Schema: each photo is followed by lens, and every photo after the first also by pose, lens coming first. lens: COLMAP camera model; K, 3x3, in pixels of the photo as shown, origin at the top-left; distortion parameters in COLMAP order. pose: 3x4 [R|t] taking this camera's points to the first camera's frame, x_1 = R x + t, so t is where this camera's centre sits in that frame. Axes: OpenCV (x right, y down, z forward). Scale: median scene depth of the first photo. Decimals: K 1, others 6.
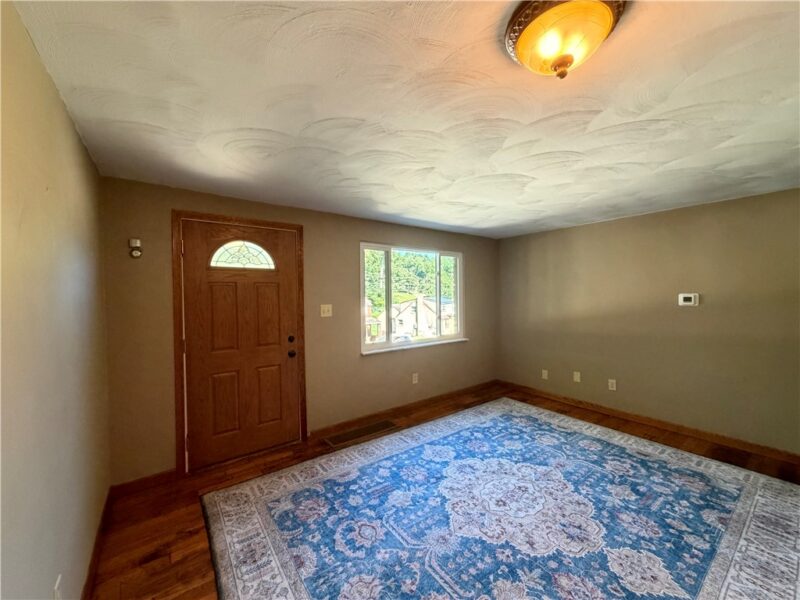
lens RADIAL K [[317.7, 0, 397.6], [0, 317.7, 300.1], [0, 0, 1]] dist [-0.000466, 0.000111]
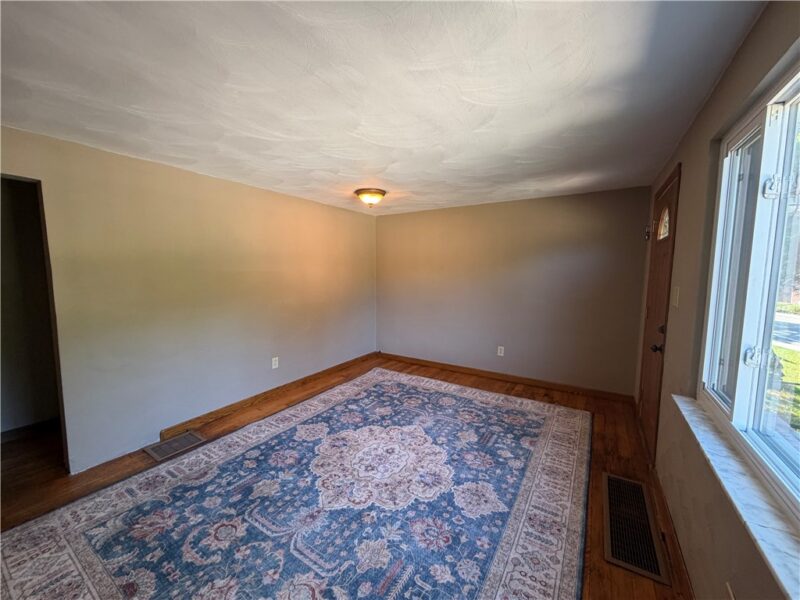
lens RADIAL K [[317.7, 0, 397.6], [0, 317.7, 300.1], [0, 0, 1]] dist [-0.000466, 0.000111]
pose [[-0.934851, 0.040095, -0.352770, 0.549619], [-0.000904, 0.993331, 0.115295, -0.032018], [0.355040, 0.108103, -0.928580, 1.621471]]
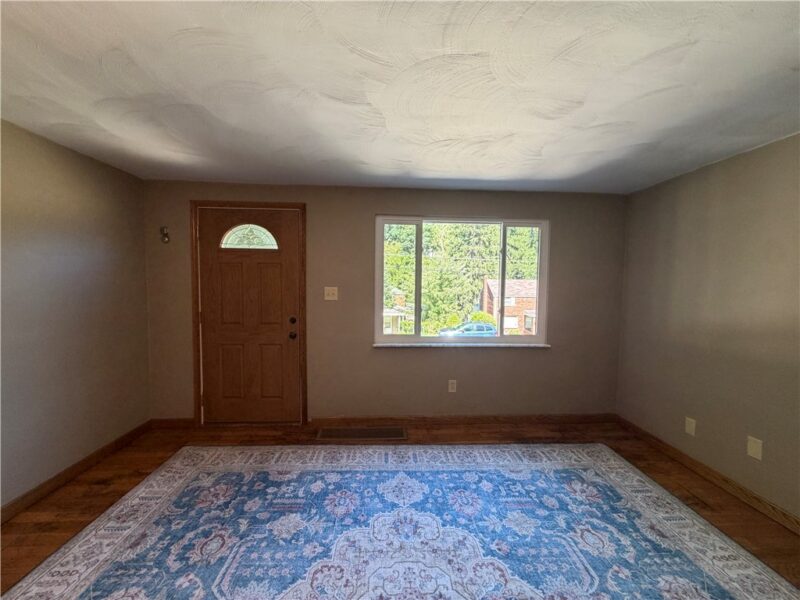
lens RADIAL K [[317.7, 0, 397.6], [0, 317.7, 300.1], [0, 0, 1]] dist [-0.000466, 0.000111]
pose [[0.828672, 0.050440, -0.557458, 0.539747], [-0.030998, 0.998539, 0.044272, 0.006177], [0.558876, -0.019407, 0.829024, 0.405363]]
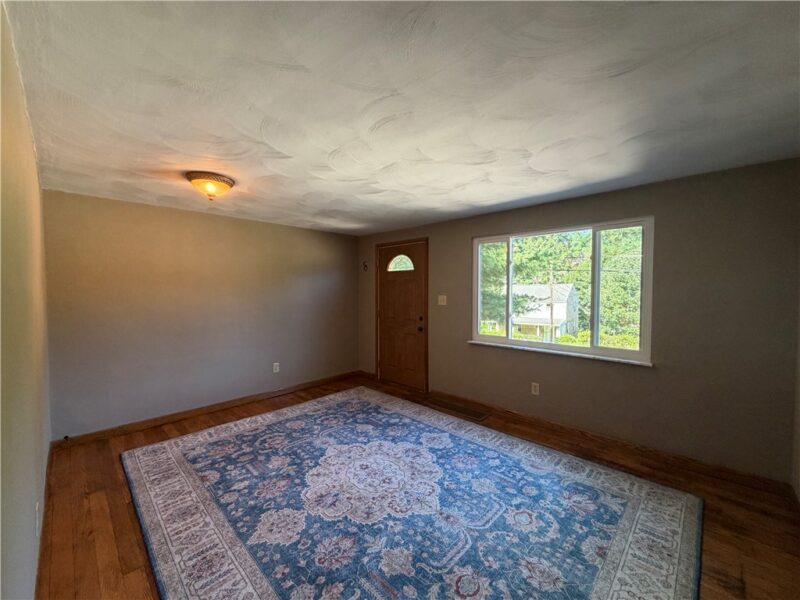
lens RADIAL K [[317.7, 0, 397.6], [0, 317.7, 300.1], [0, 0, 1]] dist [-0.000466, 0.000111]
pose [[0.162568, 0.040312, -0.985874, 1.174668], [-0.017890, 0.999121, 0.037904, -0.013682], [0.986535, 0.011475, 0.163146, 0.739543]]
